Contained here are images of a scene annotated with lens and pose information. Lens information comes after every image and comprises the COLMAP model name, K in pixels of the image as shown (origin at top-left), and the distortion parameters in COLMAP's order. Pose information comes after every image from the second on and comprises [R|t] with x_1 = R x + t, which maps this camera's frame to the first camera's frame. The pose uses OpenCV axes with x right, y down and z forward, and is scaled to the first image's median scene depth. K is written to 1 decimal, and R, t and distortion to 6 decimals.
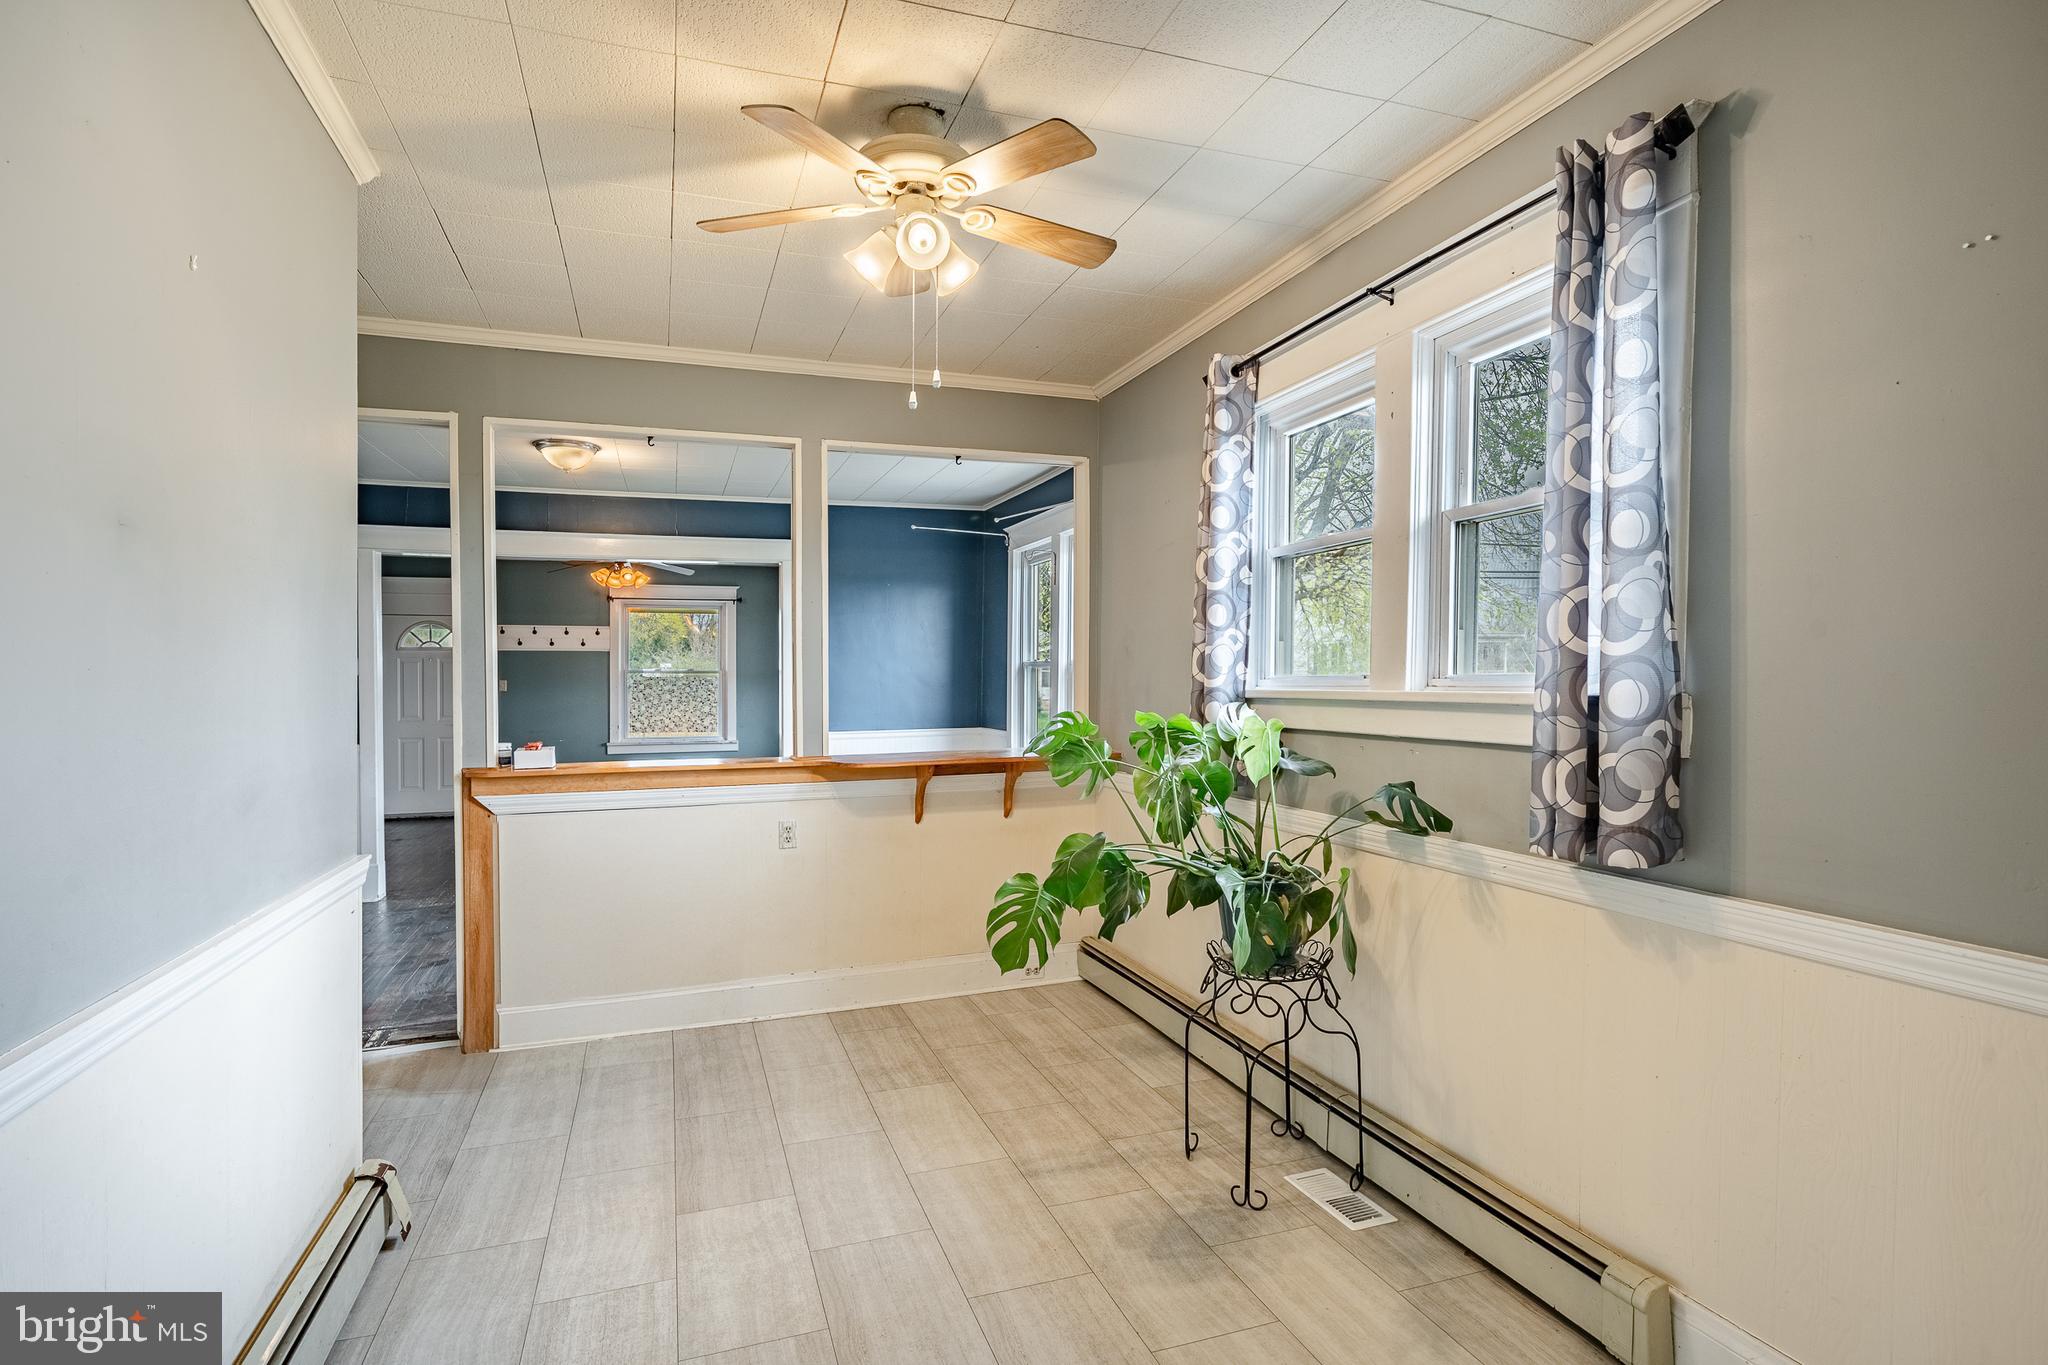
lens RADIAL K [[1048.3, 0, 1027.5], [0, 1048.3, 682.5], [0, 0, 1]] dist [0.005368, 0.000260]
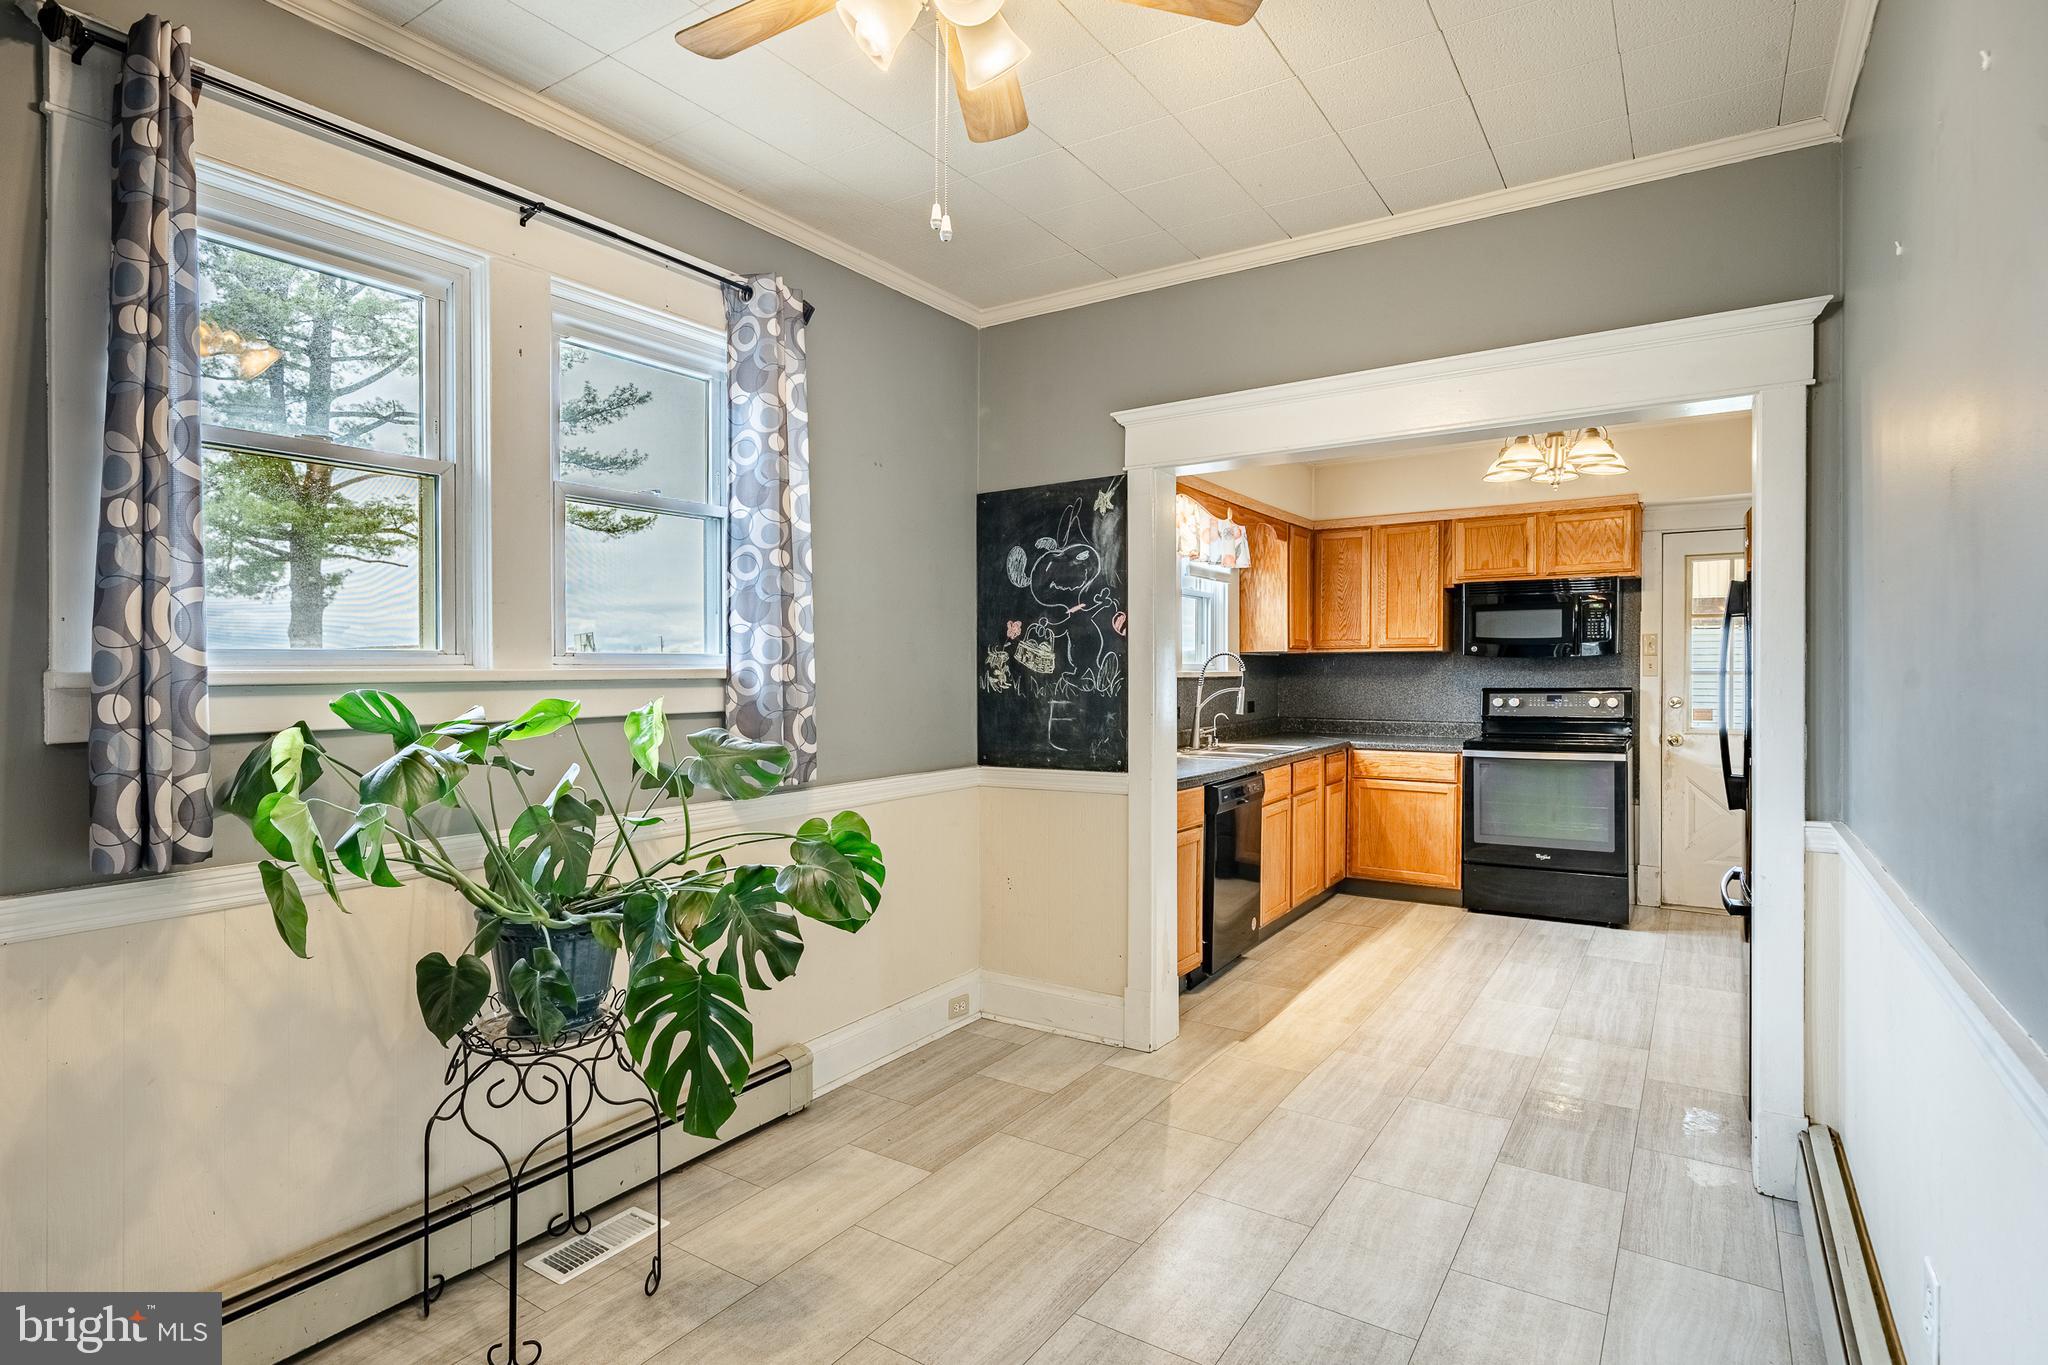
lens RADIAL K [[1048.3, 0, 1022.2], [0, 1048.3, 675.8], [0, 0, 1]] dist [0.005368, 0.000260]
pose [[-0.610254, -0.009790, 0.792146, -0.126260], [0.000103, 0.999923, 0.012437, 0.000377], [-0.792206, 0.007672, -0.610205, 0.256392]]
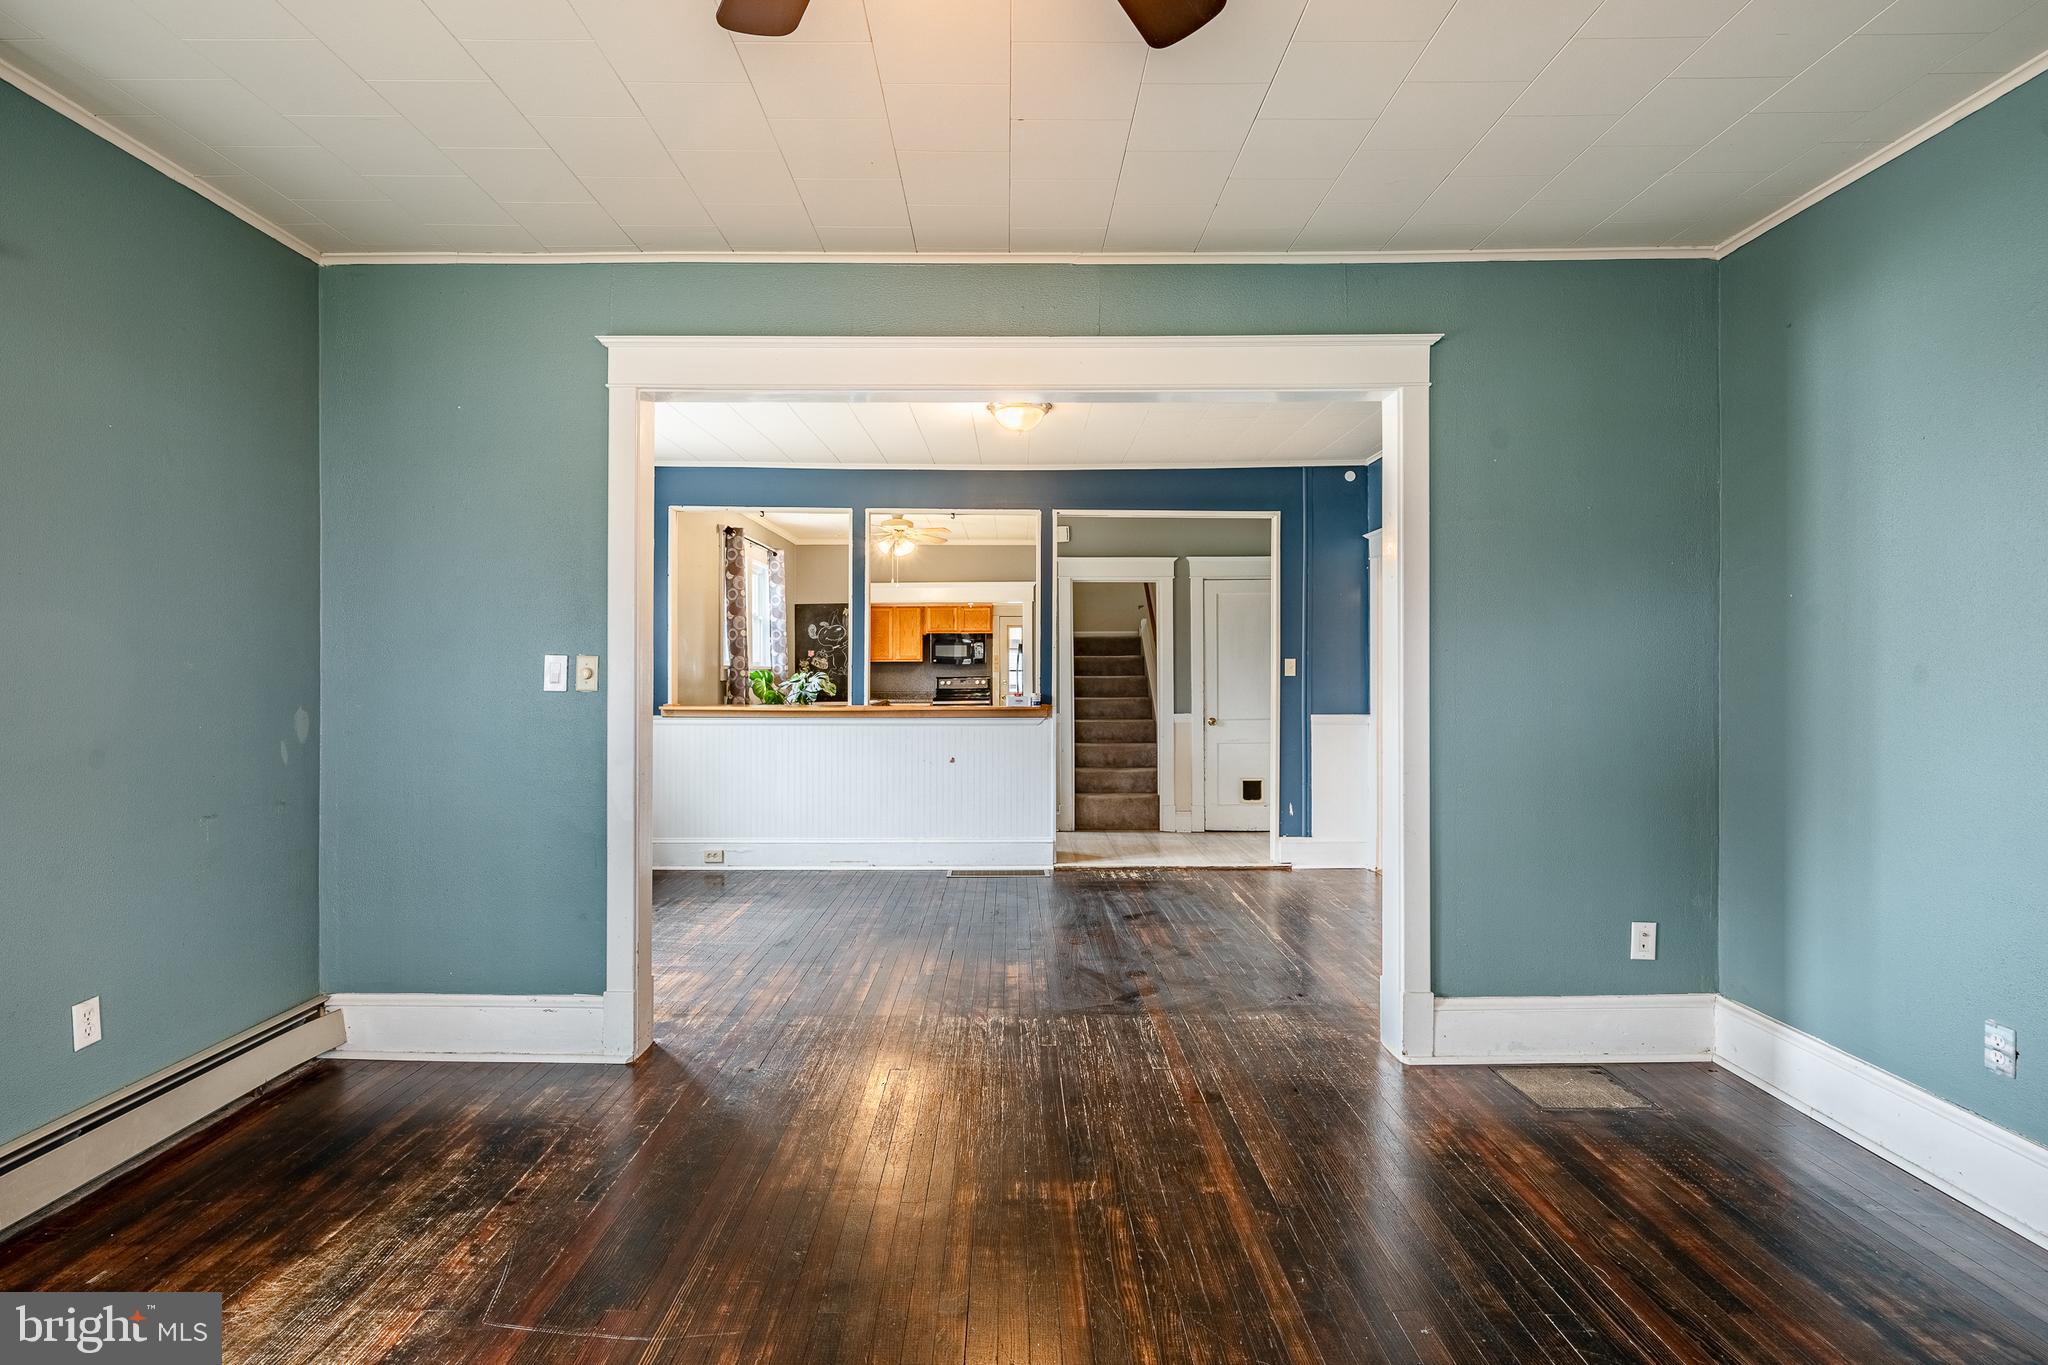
lens RADIAL K [[1048.3, 0, 1021.9], [0, 1048.3, 675.2], [0, 0, 1]] dist [0.005368, 0.000260]
pose [[-0.946733, -0.008302, 0.321912, -0.382859], [-0.006668, 0.999959, 0.006180, 0.002750], [-0.321950, 0.003705, -0.946750, 0.996394]]
